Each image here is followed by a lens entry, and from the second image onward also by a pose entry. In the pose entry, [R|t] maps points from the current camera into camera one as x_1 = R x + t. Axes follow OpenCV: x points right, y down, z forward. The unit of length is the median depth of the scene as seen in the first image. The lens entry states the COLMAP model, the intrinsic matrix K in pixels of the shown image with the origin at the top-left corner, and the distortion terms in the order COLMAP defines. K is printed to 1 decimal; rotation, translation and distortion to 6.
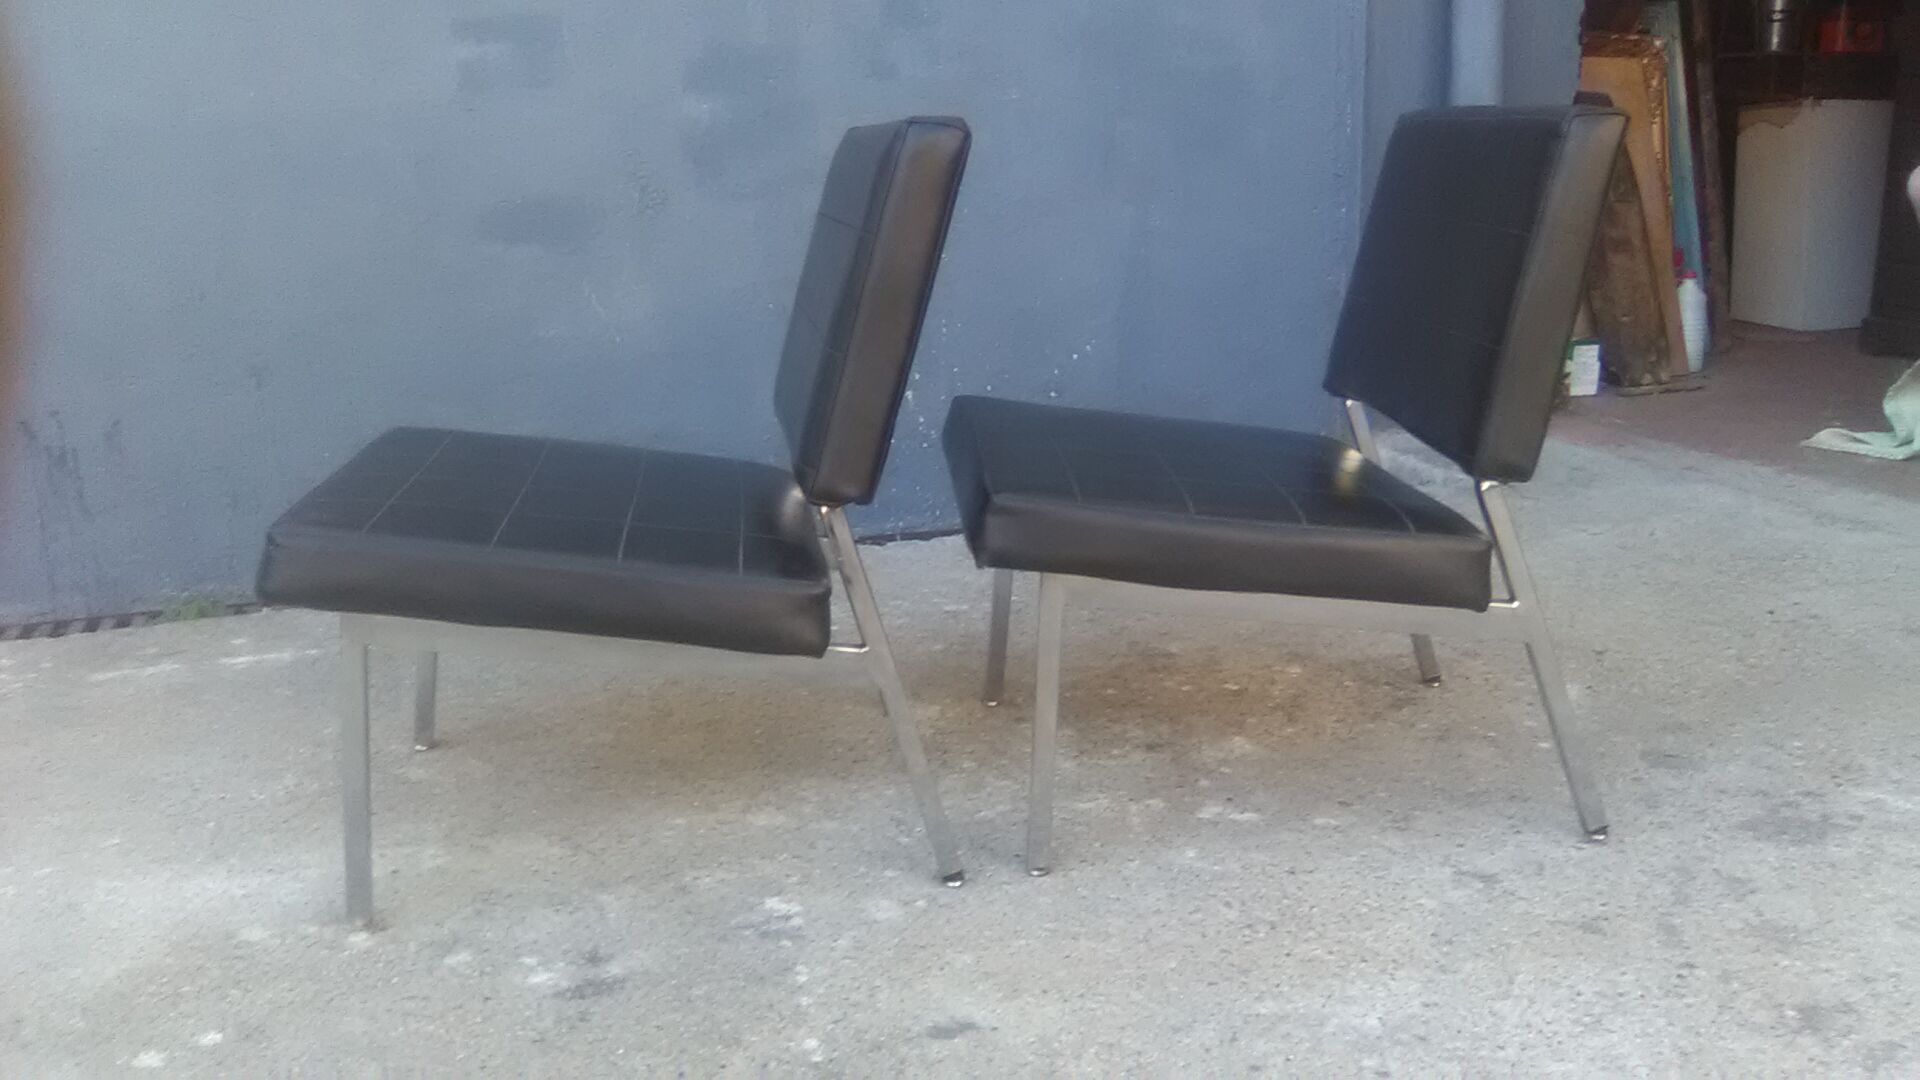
lens RADIAL K [[1607.9, 0, 977.5], [0, 1607.9, 535.1], [0, 0, 1]] dist [-0.051075, -0.006472]
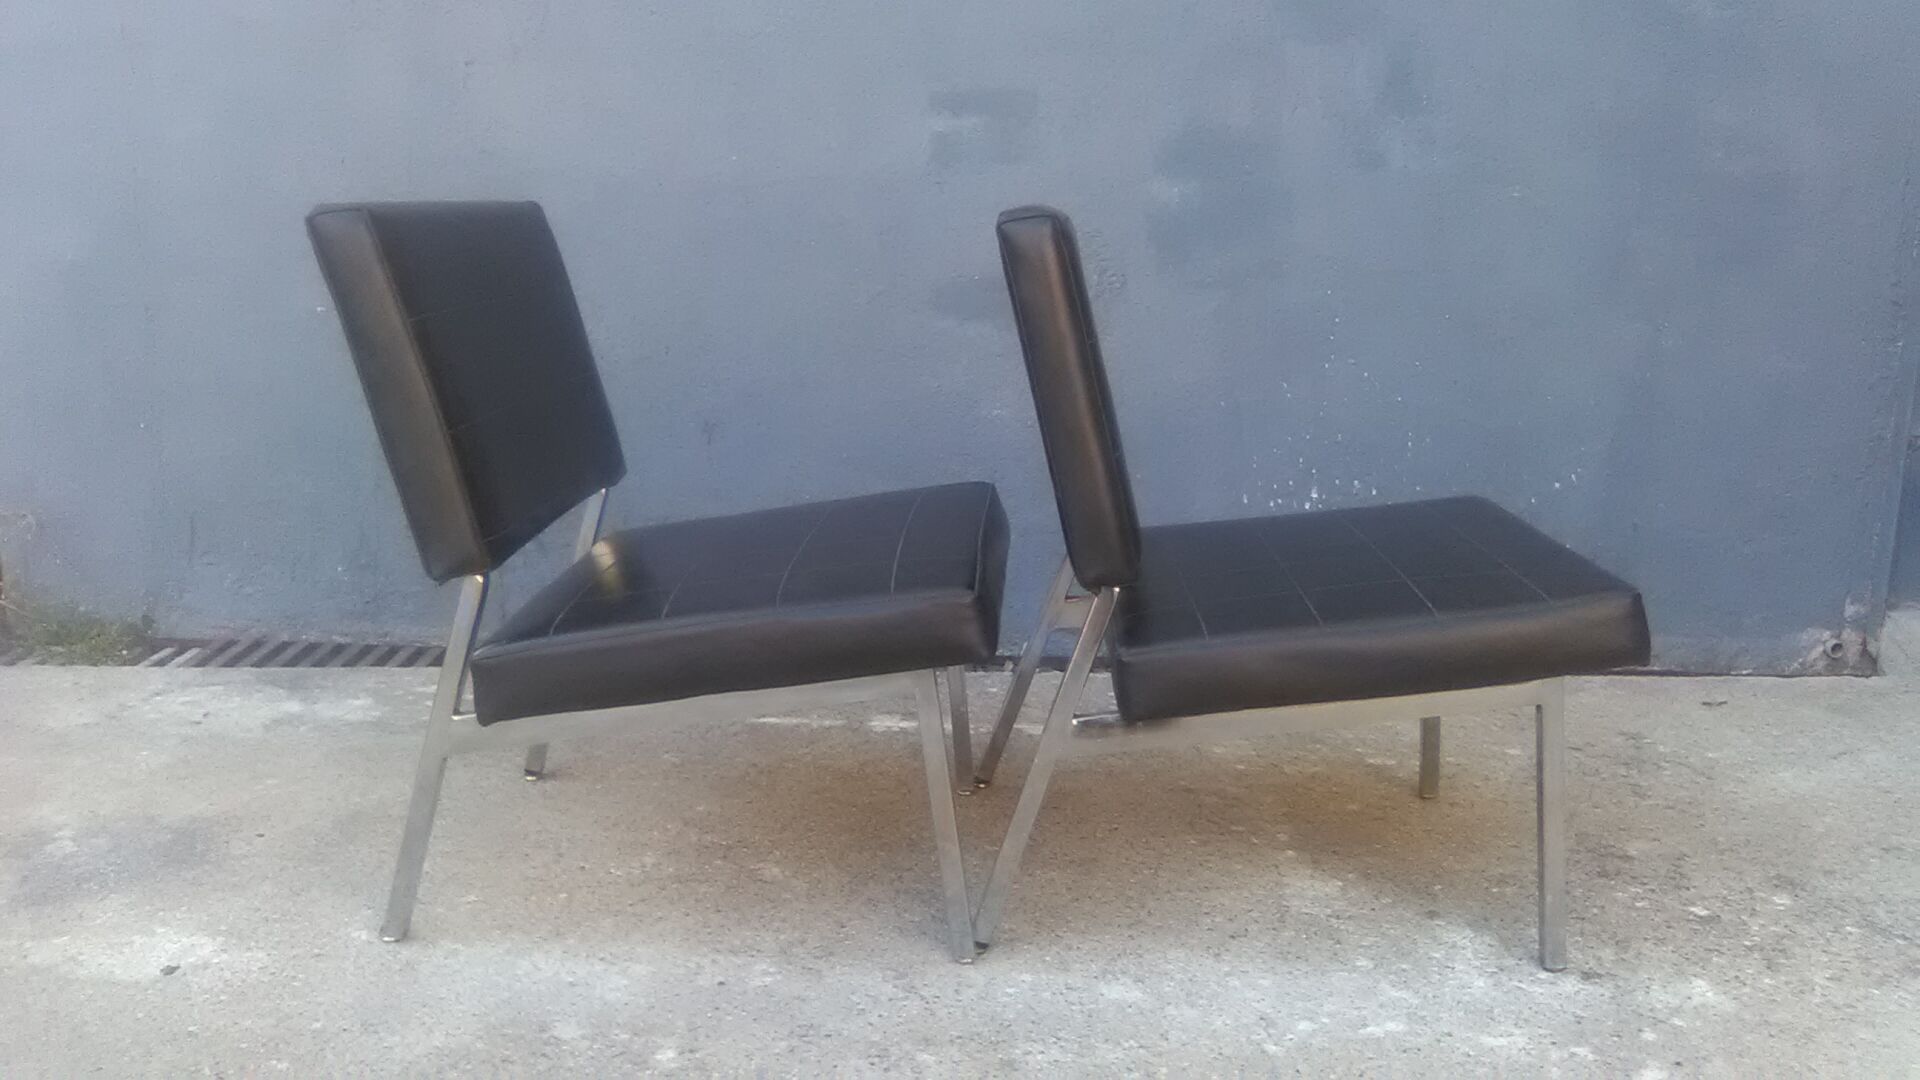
lens RADIAL K [[1607.9, 0, 972.2], [0, 1607.9, 564.4], [0, 0, 1]] dist [-0.051075, -0.006472]
pose [[0.952484, 0.105430, -0.285758, 0.018305], [-0.114196, 0.993358, -0.014138, -0.035827], [0.282370, 0.046098, 0.958197, 0.116011]]
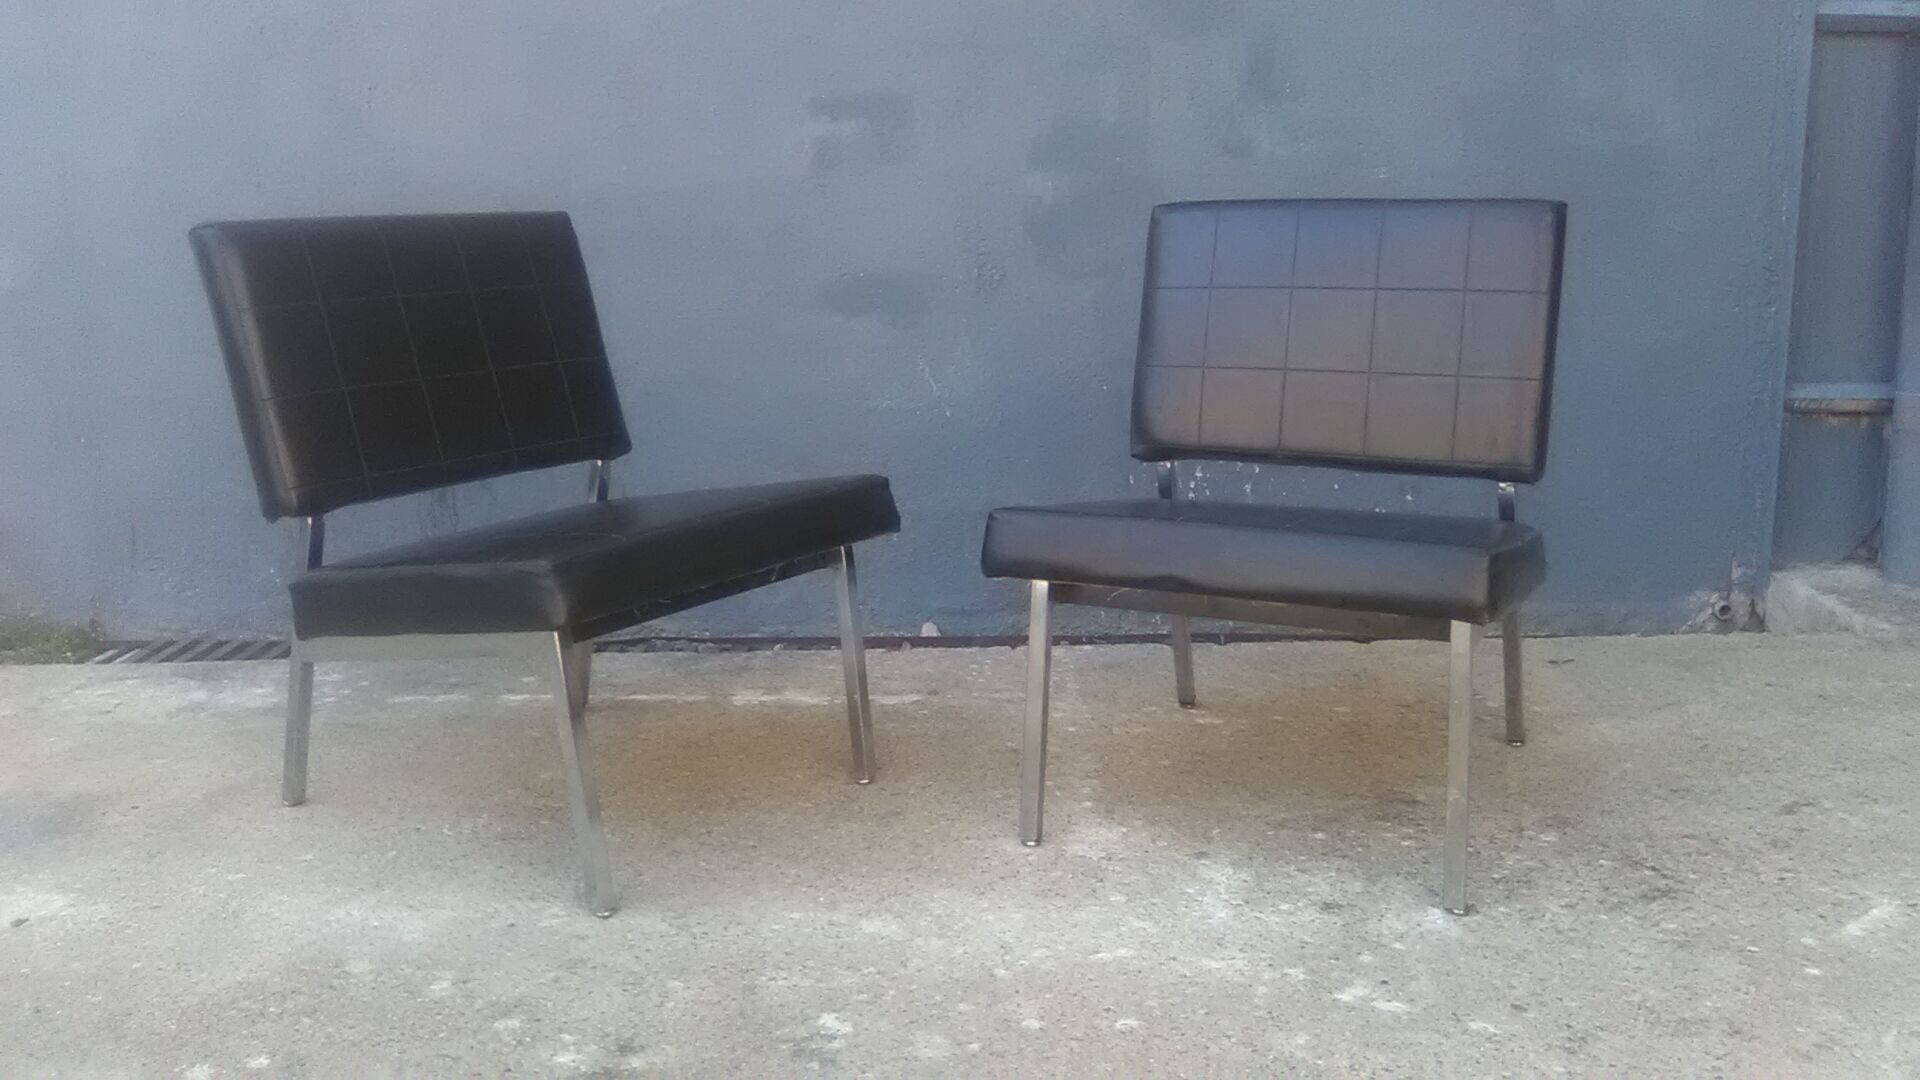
lens RADIAL K [[1607.9, 0, 967.6], [0, 1607.9, 552.7], [0, 0, 1]] dist [-0.051075, -0.006472]
pose [[0.945669, 0.076554, -0.315990, 0.201051], [-0.087936, 0.995885, -0.021898, -0.027727], [0.313013, 0.048495, 0.948510, 0.102193]]
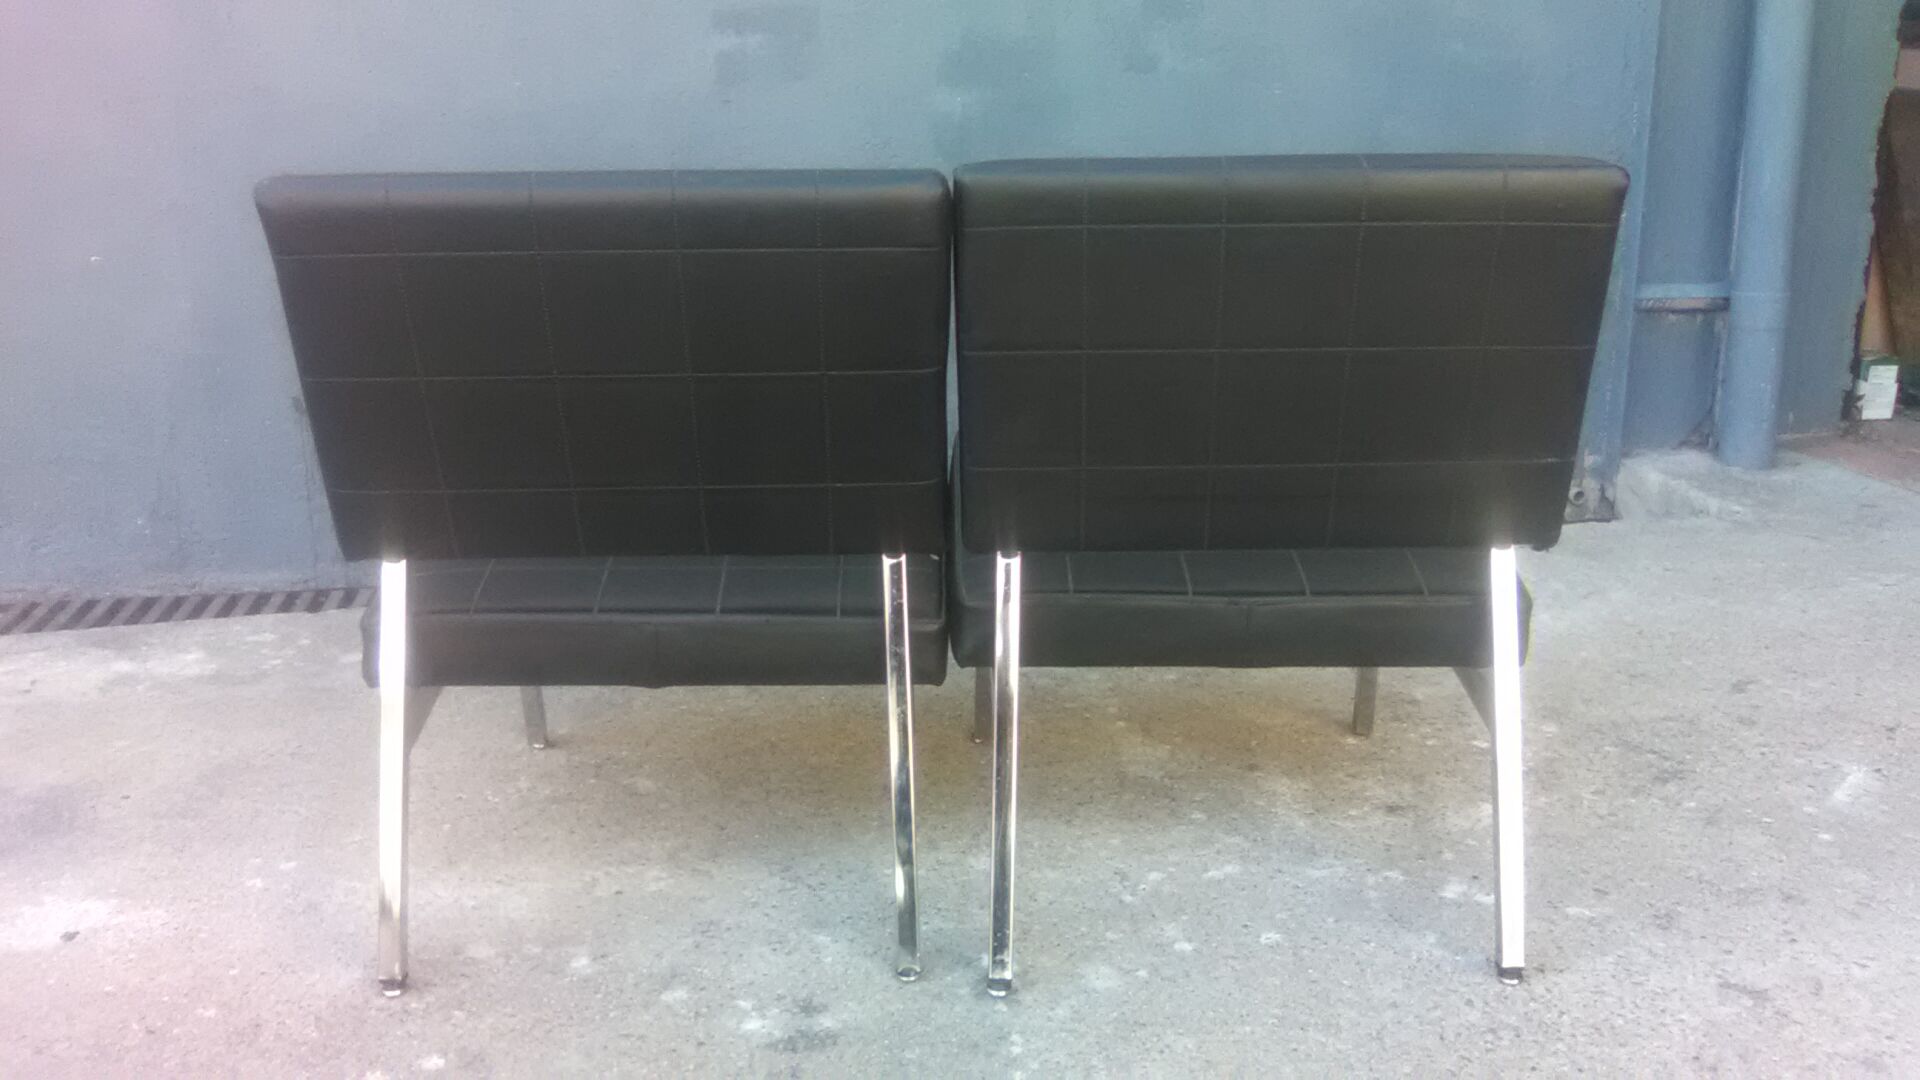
lens RADIAL K [[1607.9, 0, 978.0], [0, 1607.9, 552.5], [0, 0, 1]] dist [-0.051075, -0.006472]
pose [[0.988793, 0.050369, -0.140539, -0.009299], [-0.045671, 0.998291, 0.036460, -0.047081], [0.142135, -0.029633, 0.989404, 0.036266]]
